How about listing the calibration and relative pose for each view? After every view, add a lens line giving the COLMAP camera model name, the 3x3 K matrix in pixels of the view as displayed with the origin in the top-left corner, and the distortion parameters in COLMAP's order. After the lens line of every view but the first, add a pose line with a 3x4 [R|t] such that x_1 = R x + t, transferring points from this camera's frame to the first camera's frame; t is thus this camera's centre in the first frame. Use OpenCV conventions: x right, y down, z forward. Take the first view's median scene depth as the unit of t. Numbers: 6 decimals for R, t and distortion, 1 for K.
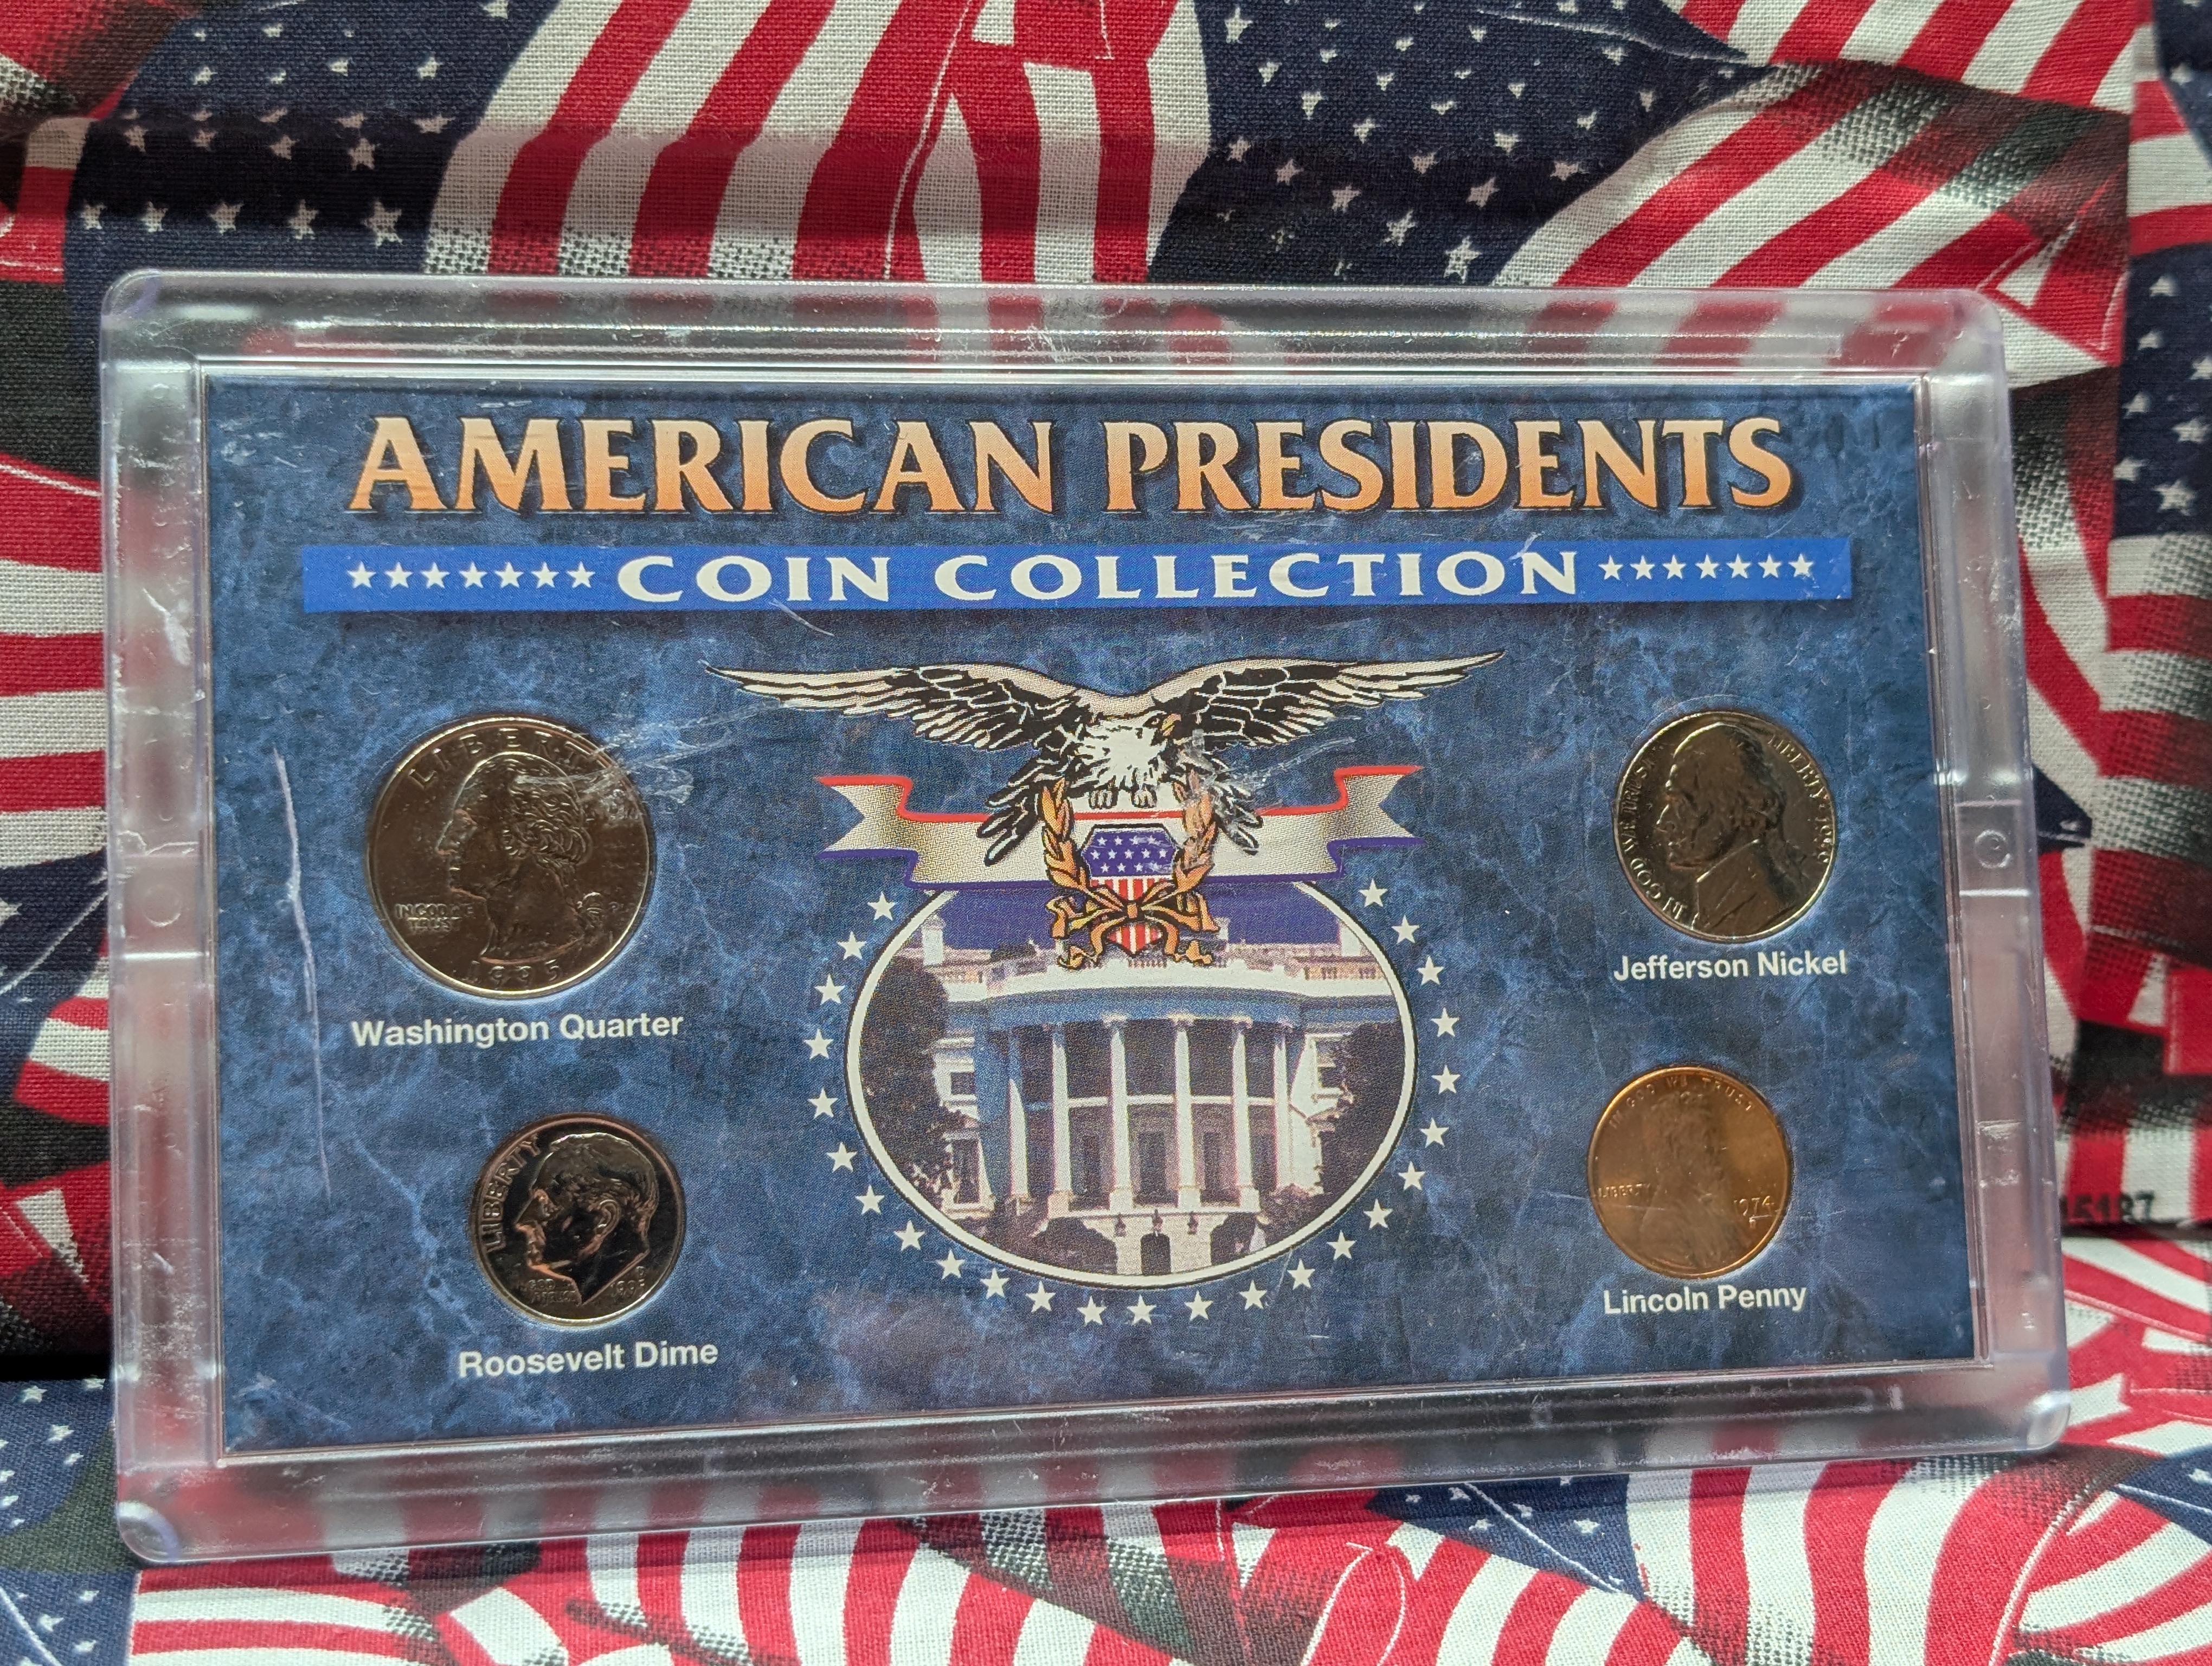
lens RADIAL K [[3586.9, 0, 1106.0], [0, 3586.9, 833.0], [0, 0, 1]] dist [0.129357, -0.334226]
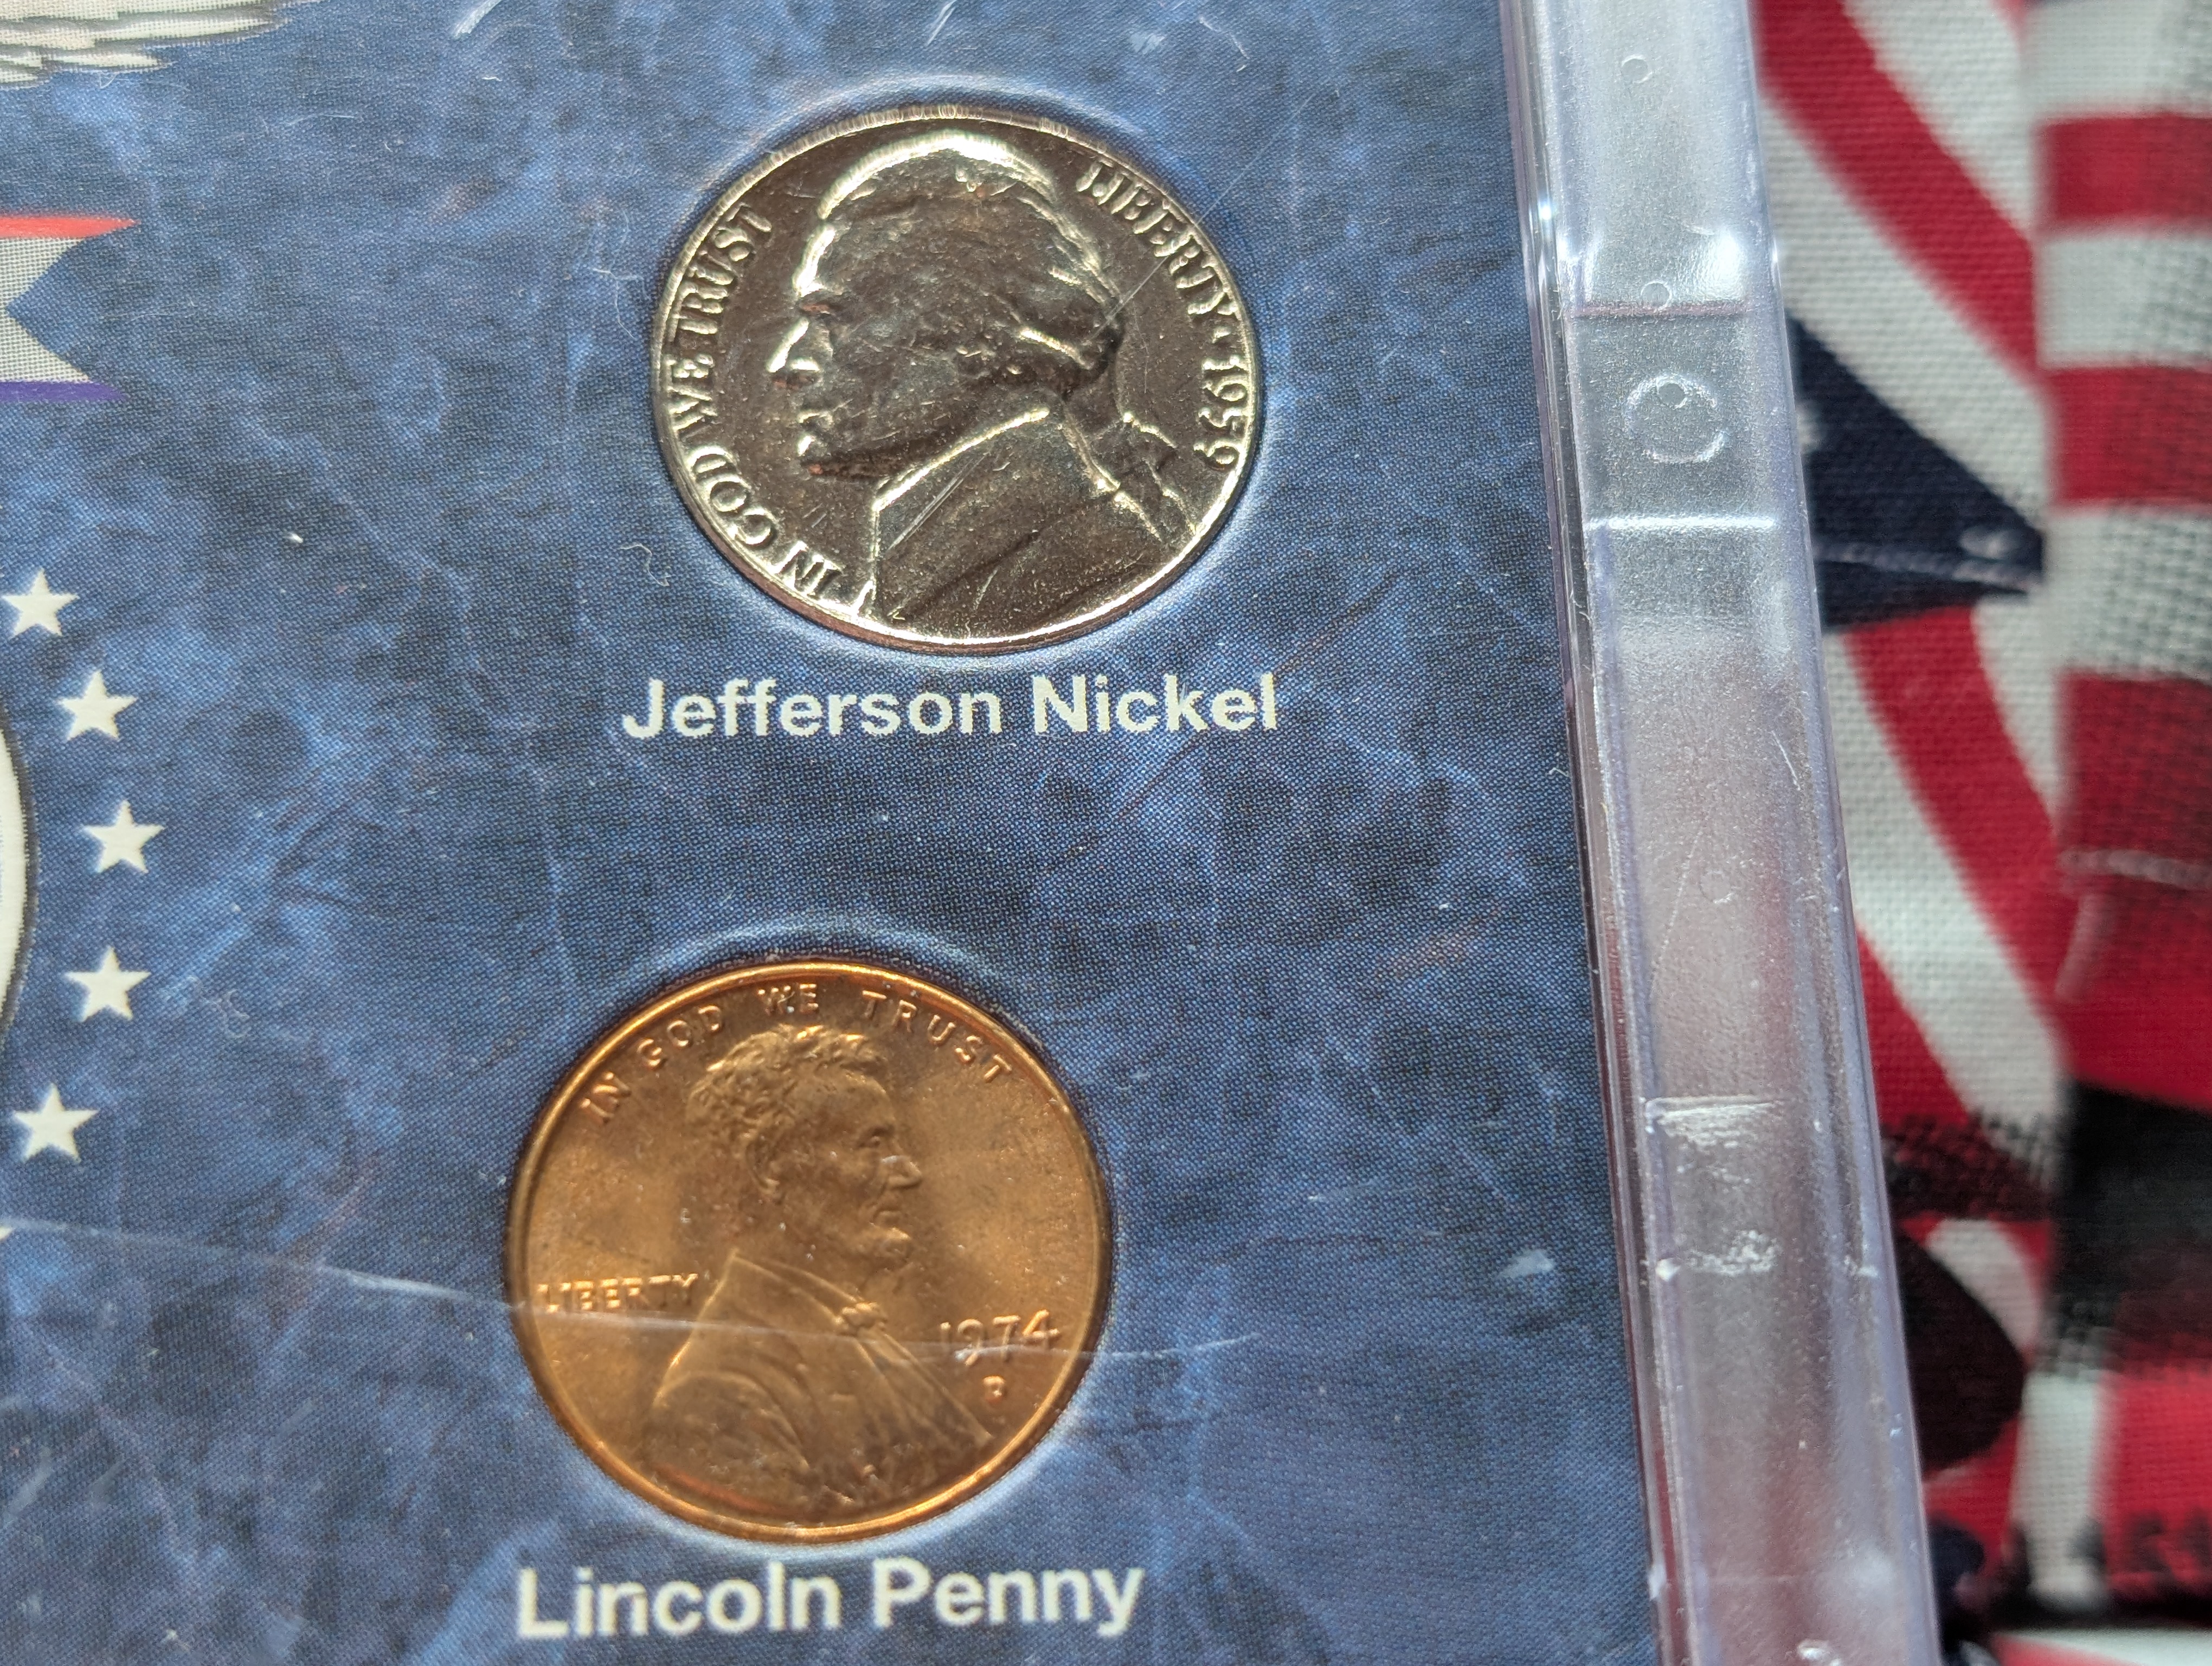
lens RADIAL K [[3623.4, 0, 1101.7], [0, 3623.4, 881.1], [0, 0, 1]] dist [0.290673, -1.881146]
pose [[0.991808, -0.043629, -0.120058, 0.235702], [0.012340, 0.968195, -0.249893, 0.150055], [0.127142, 0.246364, 0.960802, 0.652591]]
